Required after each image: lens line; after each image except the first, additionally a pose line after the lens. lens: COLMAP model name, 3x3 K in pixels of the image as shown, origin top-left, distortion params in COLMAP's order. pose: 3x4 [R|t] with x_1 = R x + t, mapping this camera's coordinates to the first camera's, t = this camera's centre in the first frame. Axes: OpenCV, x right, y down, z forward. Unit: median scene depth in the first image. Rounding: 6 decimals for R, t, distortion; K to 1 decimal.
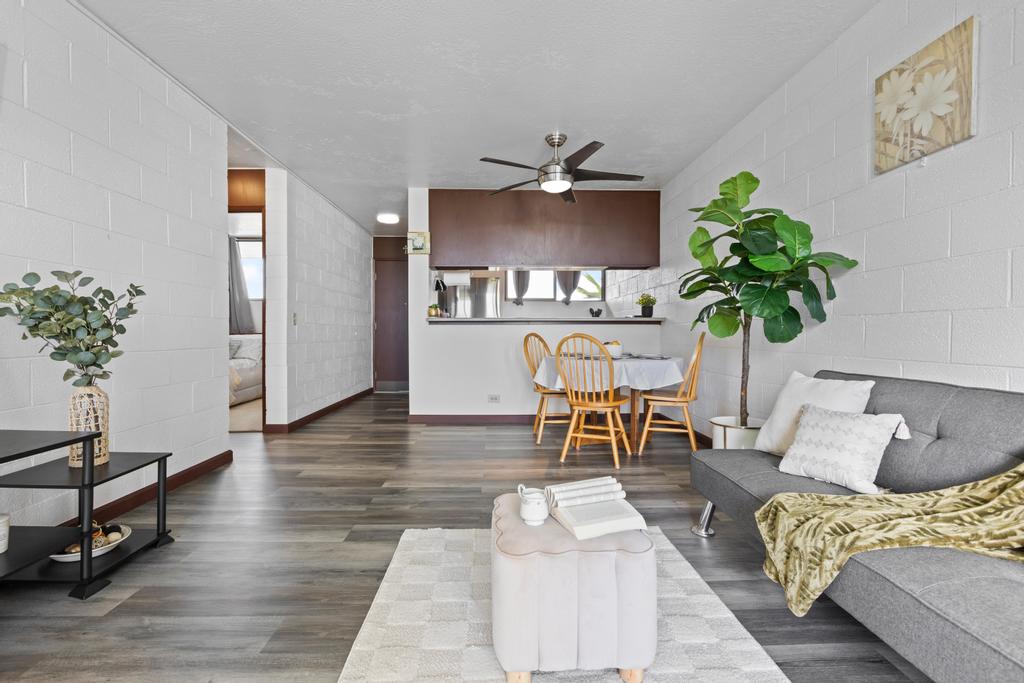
lens RADIAL K [[457.4, 0, 503.1], [0, 457.4, 337.5], [0, 0, 1]] dist [0.001578, 0.000132]
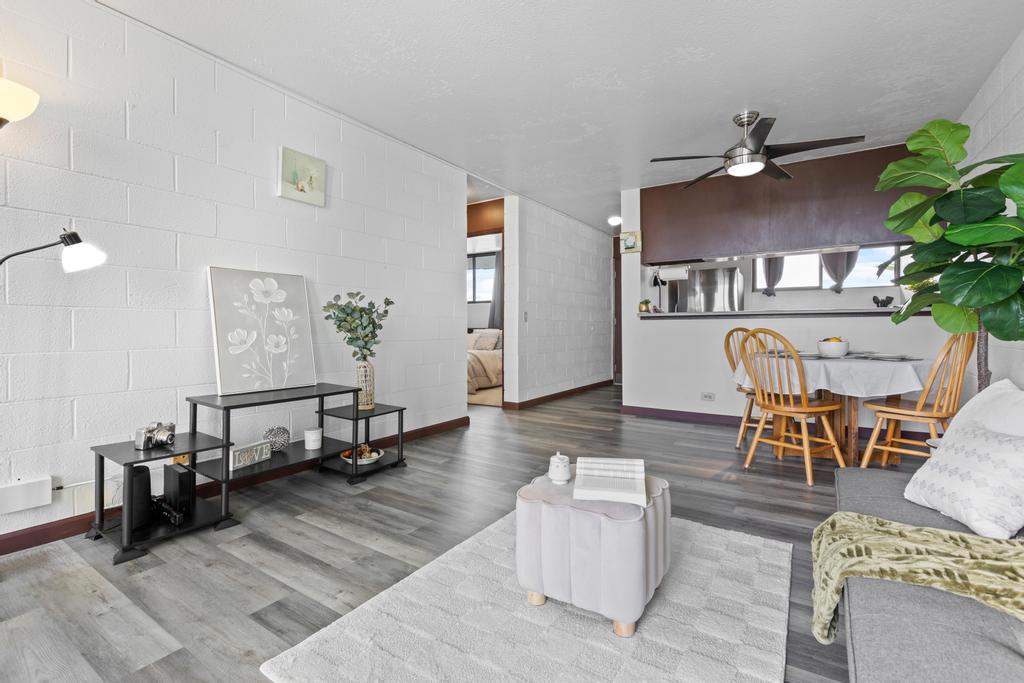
lens RADIAL K [[457.4, 0, 503.9], [0, 457.4, 331.0], [0, 0, 1]] dist [0.001578, 0.000132]
pose [[0.822278, 0.001160, -0.569085, 0.260987], [-0.002816, 0.999994, -0.002030, -0.000241], [0.569080, 0.003272, 0.822276, -0.039923]]
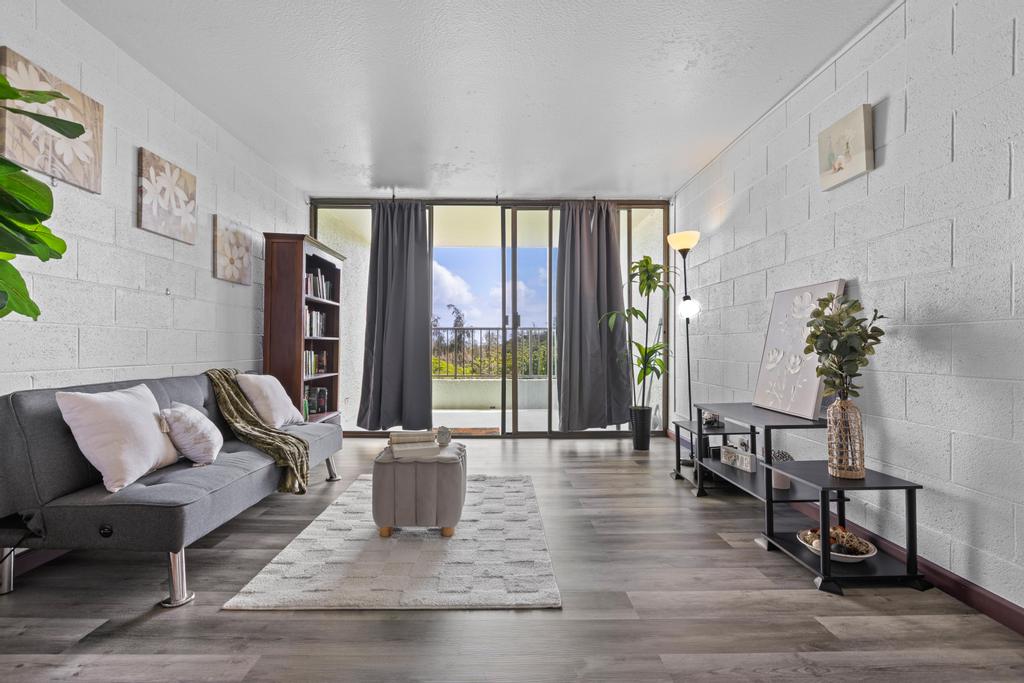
lens RADIAL K [[457.4, 0, 507.6], [0, 457.4, 342.7], [0, 0, 1]] dist [0.001578, 0.000132]
pose [[-0.999967, -0.006666, 0.004584, -0.083728], [-0.006656, 0.999975, 0.002193, -0.011923], [-0.004599, 0.002162, -0.999987, 1.186678]]
